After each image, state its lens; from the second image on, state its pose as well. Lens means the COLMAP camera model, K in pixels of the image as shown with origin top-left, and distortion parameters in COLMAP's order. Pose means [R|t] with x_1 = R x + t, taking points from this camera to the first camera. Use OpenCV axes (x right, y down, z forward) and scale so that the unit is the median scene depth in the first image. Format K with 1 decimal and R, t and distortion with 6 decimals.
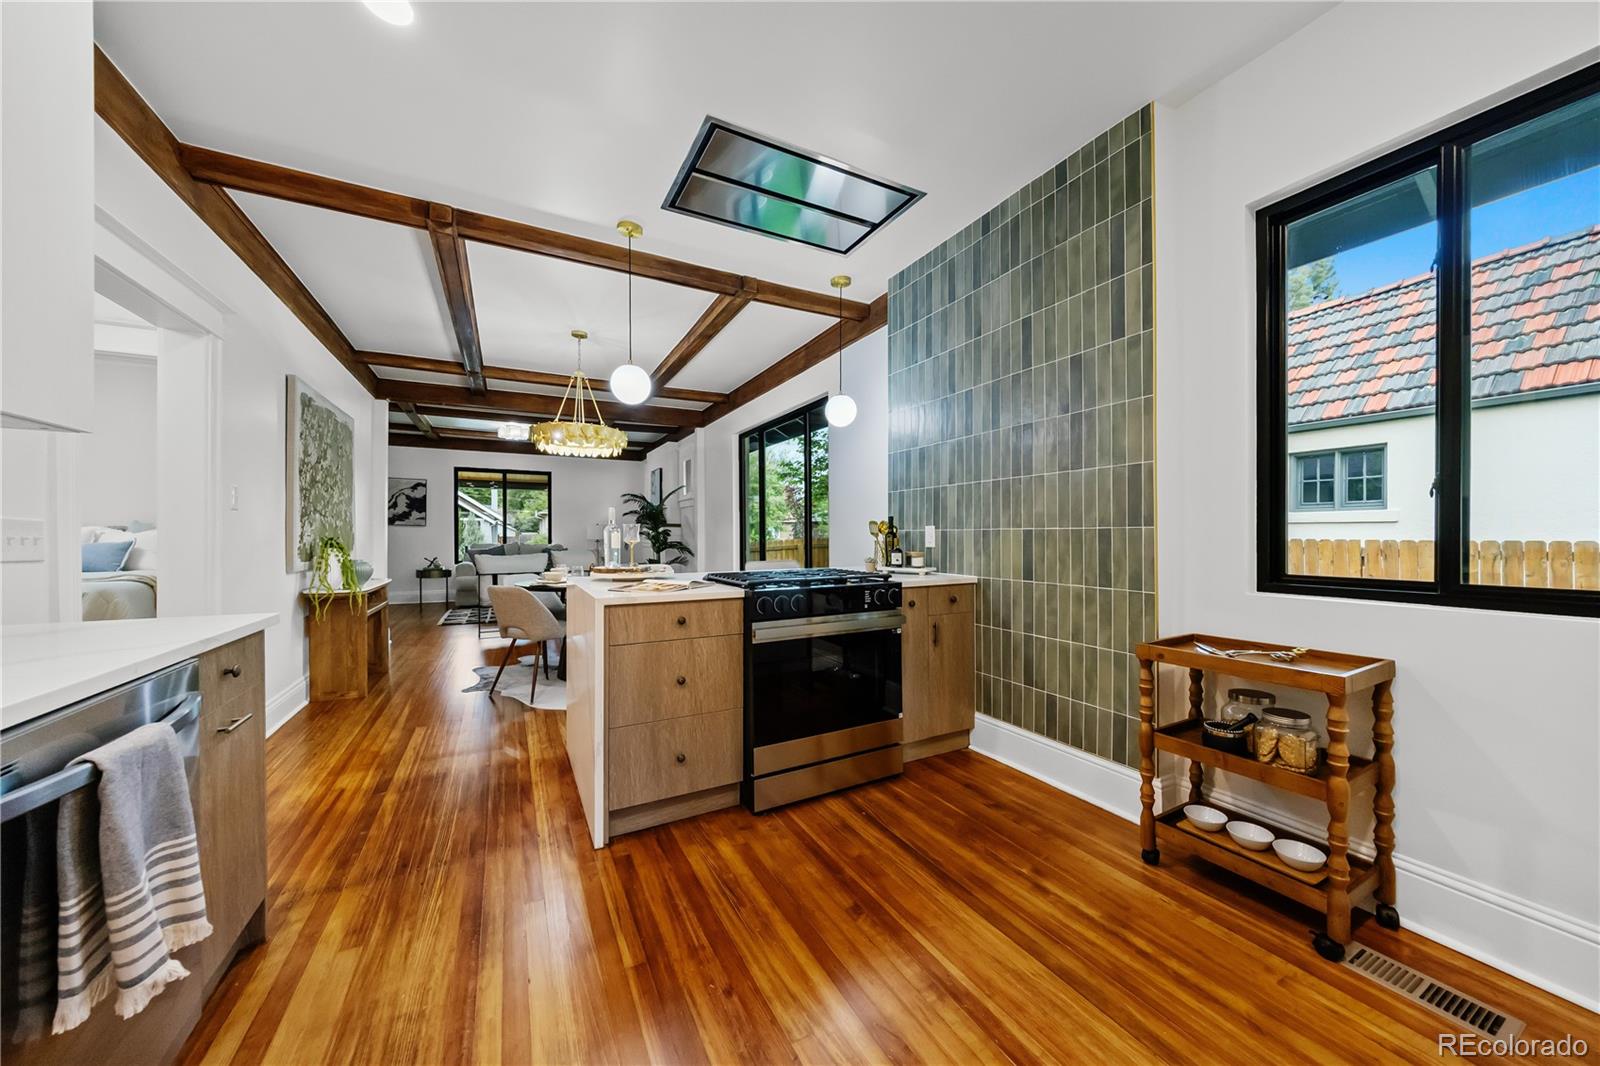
lens RADIAL K [[569.6, 0, 805.4], [0, 569.6, 541.3], [0, 0, 1]] dist [-0.001629, -0.000154]
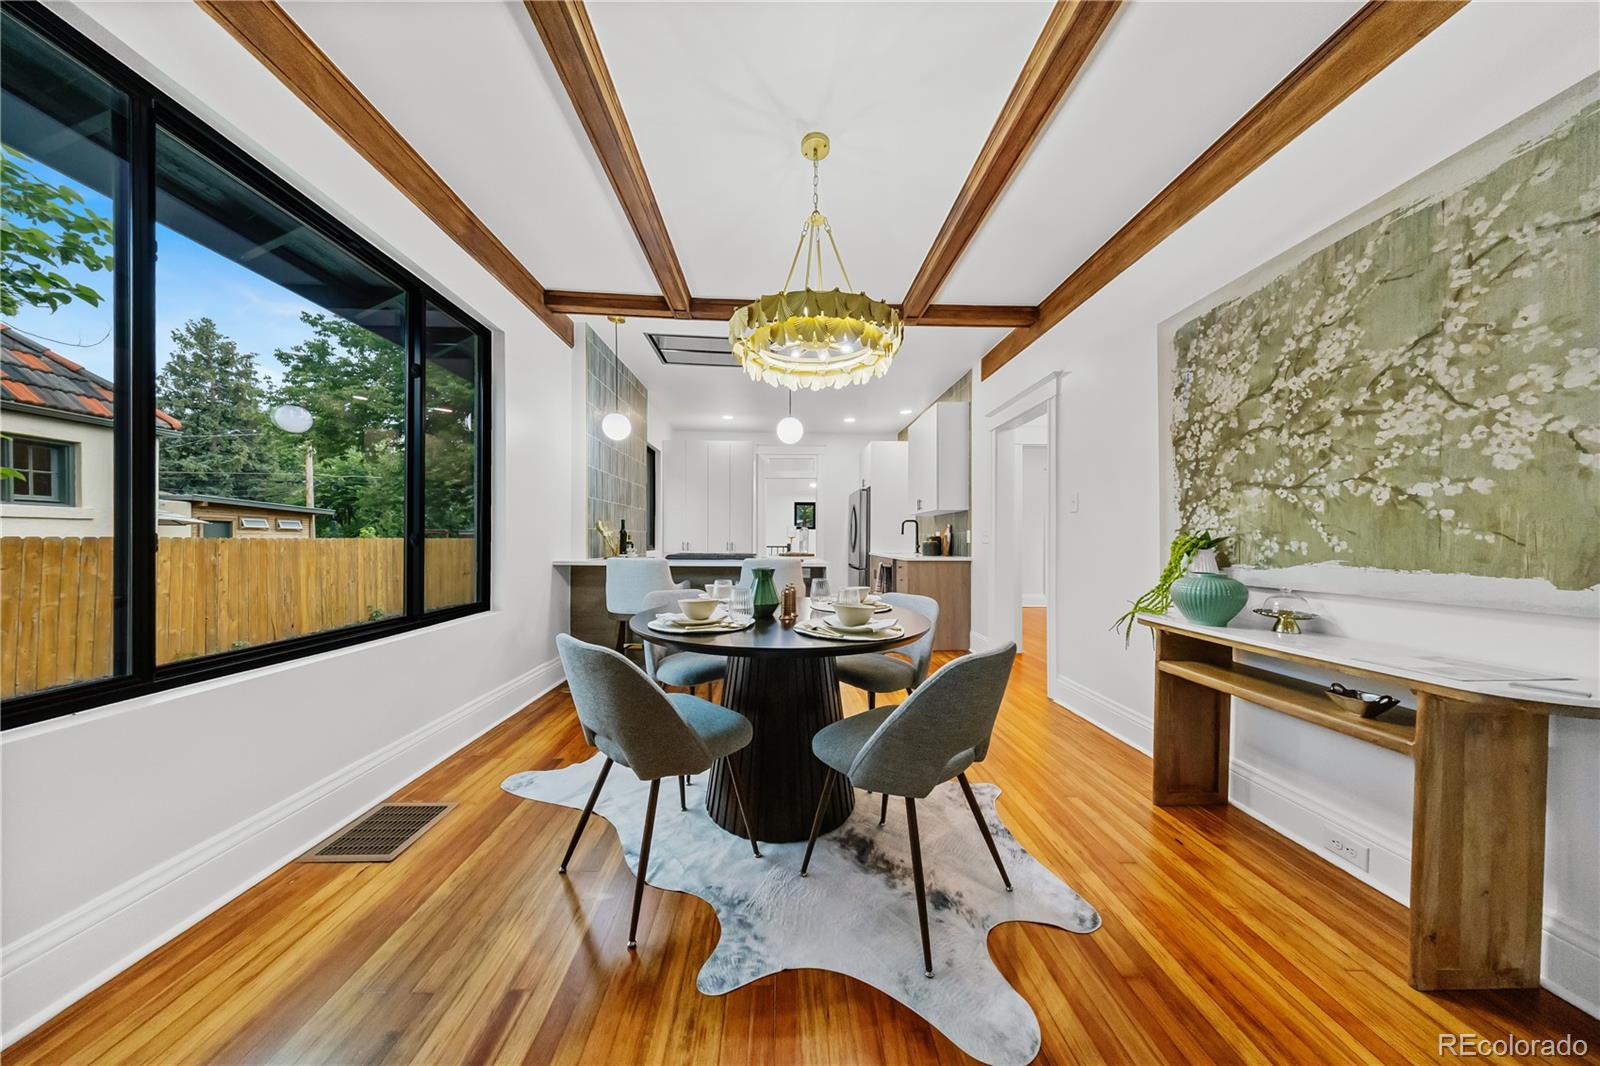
lens RADIAL K [[479.2, 0, 796.8], [0, 479.2, 541.1], [0, 0, 1]] dist [0.000811, 0.000042]
pose [[-0.908298, -0.007009, 0.418265, -0.767541], [-0.004063, 0.999960, 0.007933, -0.009735], [-0.418304, 0.005507, -0.908290, 1.823113]]
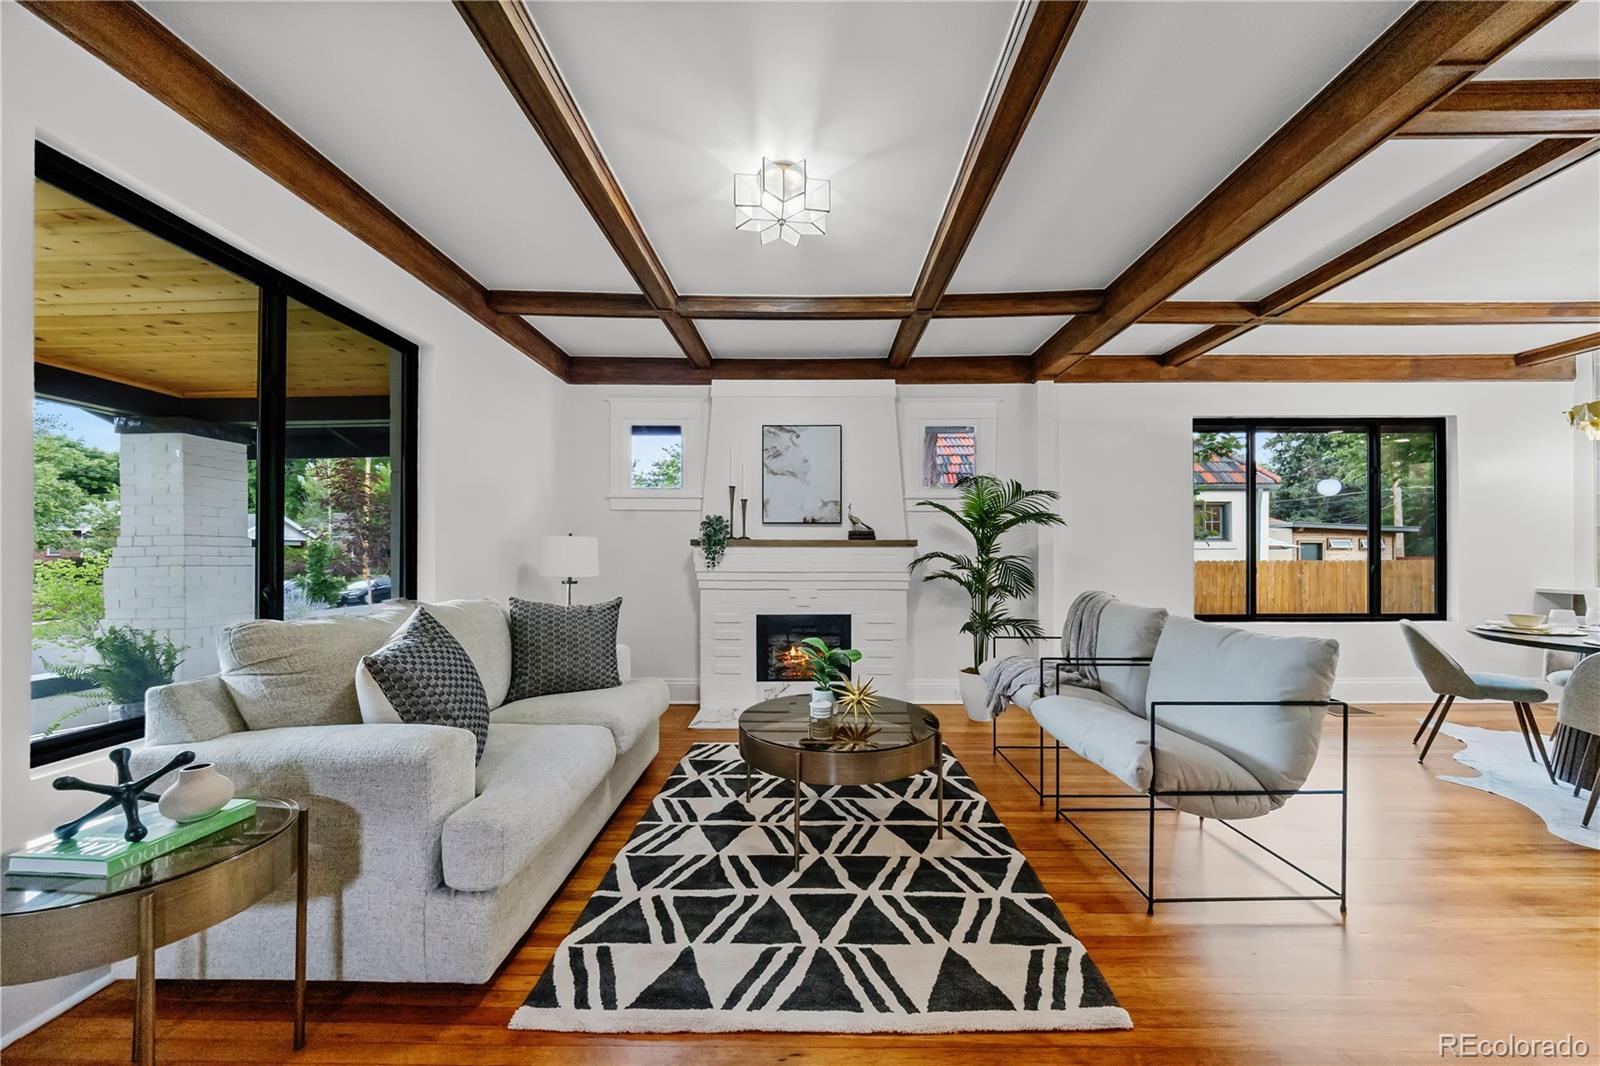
lens RADIAL K [[569.6, 0, 805.4], [0, 569.6, 541.3], [0, 0, 1]] dist [-0.001629, -0.000154]
pose [[0.461748, 0.019039, 0.886807, -1.737340], [0.008555, 0.999628, -0.025916, -0.042283], [-0.886970, 0.019553, 0.461413, 1.993498]]
